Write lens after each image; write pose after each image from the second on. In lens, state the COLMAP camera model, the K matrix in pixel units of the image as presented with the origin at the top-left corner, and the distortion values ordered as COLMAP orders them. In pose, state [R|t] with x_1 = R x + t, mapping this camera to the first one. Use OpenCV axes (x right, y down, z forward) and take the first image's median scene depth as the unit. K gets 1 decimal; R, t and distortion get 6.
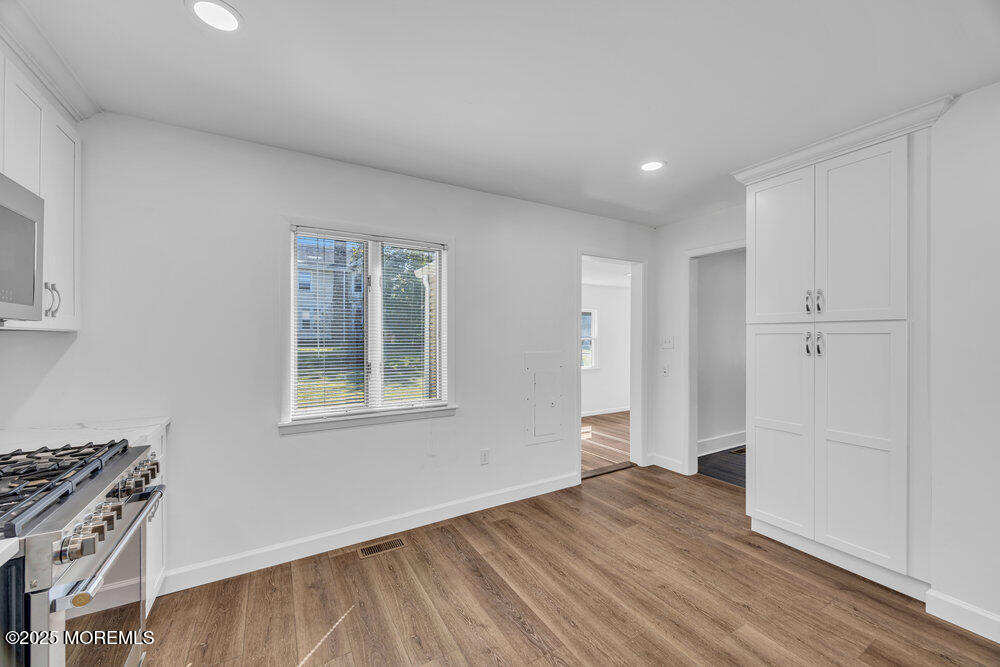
lens RADIAL K [[385.8, 0, 505.9], [0, 385.8, 330.4], [0, 0, 1]] dist [-0.000337, -0.000070]
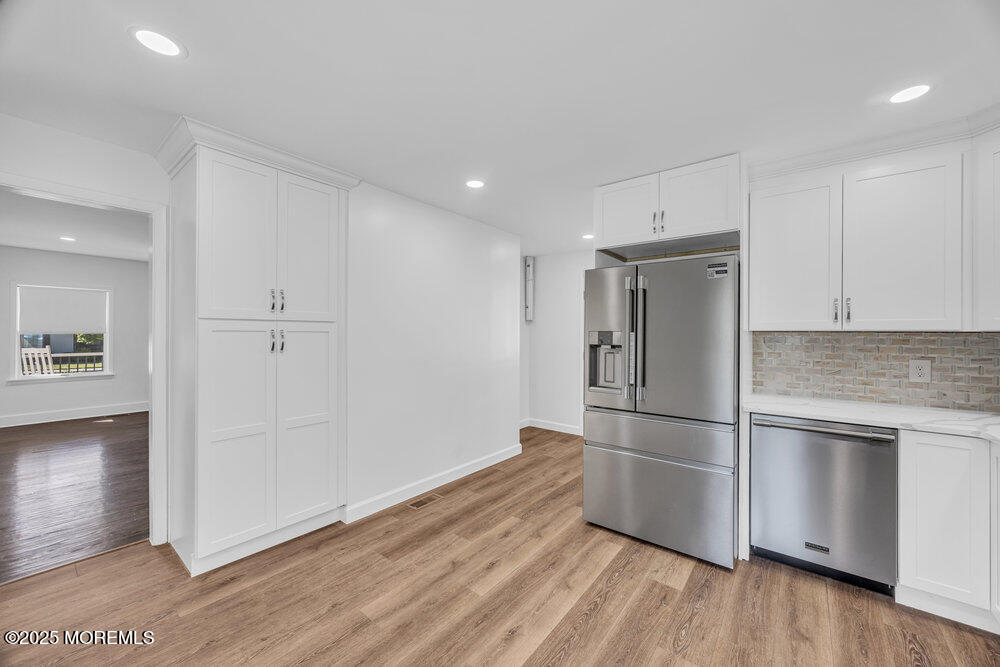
lens RADIAL K [[381.2, 0, 503.2], [0, 381.2, 332.3], [0, 0, 1]] dist [-0.000978, 0.000135]
pose [[-0.349793, 0.002298, 0.936824, -0.384019], [-0.013450, 0.999882, -0.007474, 0.010207], [-0.936731, -0.015214, -0.349720, 0.802591]]
